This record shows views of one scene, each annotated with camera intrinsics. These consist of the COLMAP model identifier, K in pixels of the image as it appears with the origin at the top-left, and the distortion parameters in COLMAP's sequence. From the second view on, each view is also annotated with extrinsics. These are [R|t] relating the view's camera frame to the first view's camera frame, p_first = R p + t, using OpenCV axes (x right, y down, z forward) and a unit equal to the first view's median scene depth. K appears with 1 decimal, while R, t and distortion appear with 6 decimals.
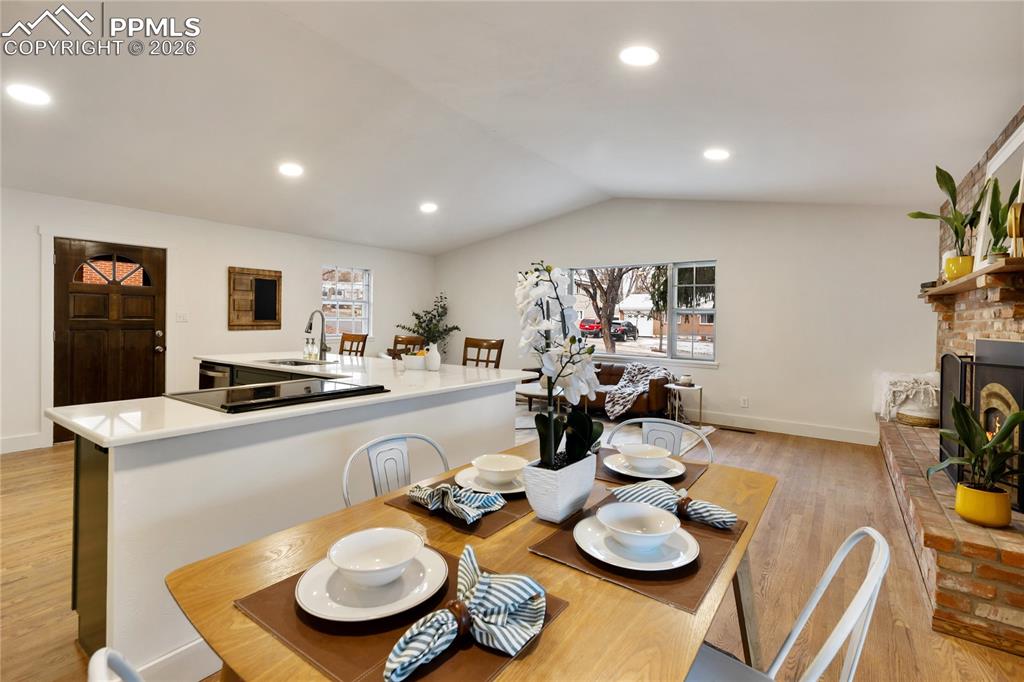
lens RADIAL K [[469.3, 0, 528.1], [0, 469.3, 288.8], [0, 0, 1]] dist [0.004766, -0.001425]
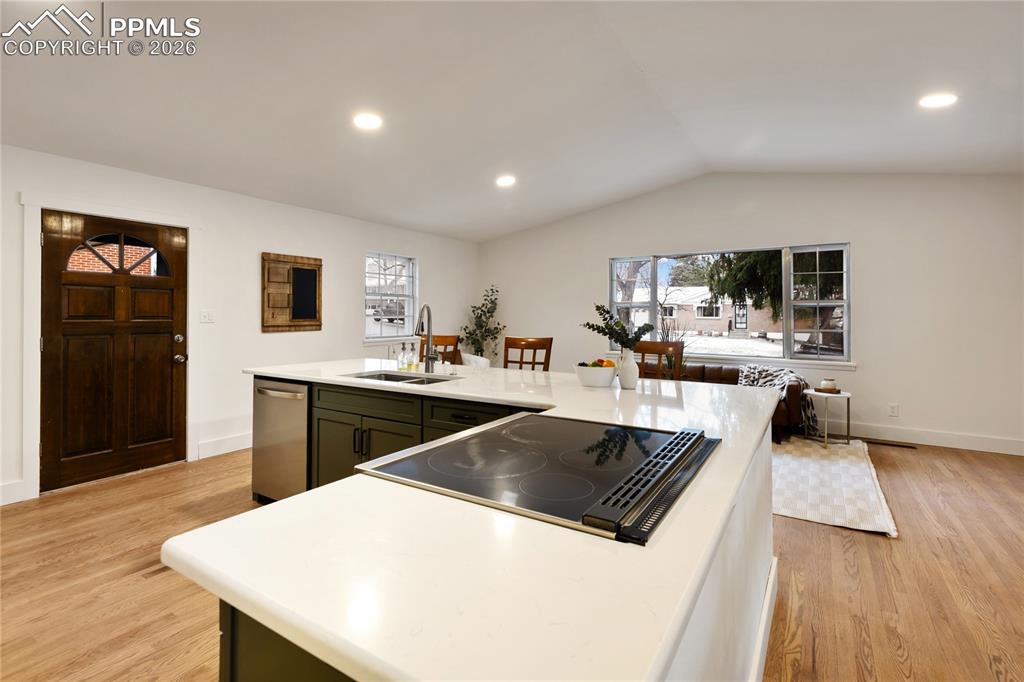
lens RADIAL K [[469.3, 0, 527.0], [0, 469.3, 280.3], [0, 0, 1]] dist [0.004766, -0.001425]
pose [[0.998525, -0.007339, 0.053788, -0.230283], [0.007917, 0.999913, -0.010551, 0.011807], [-0.053706, 0.010961, 0.998497, 0.181251]]
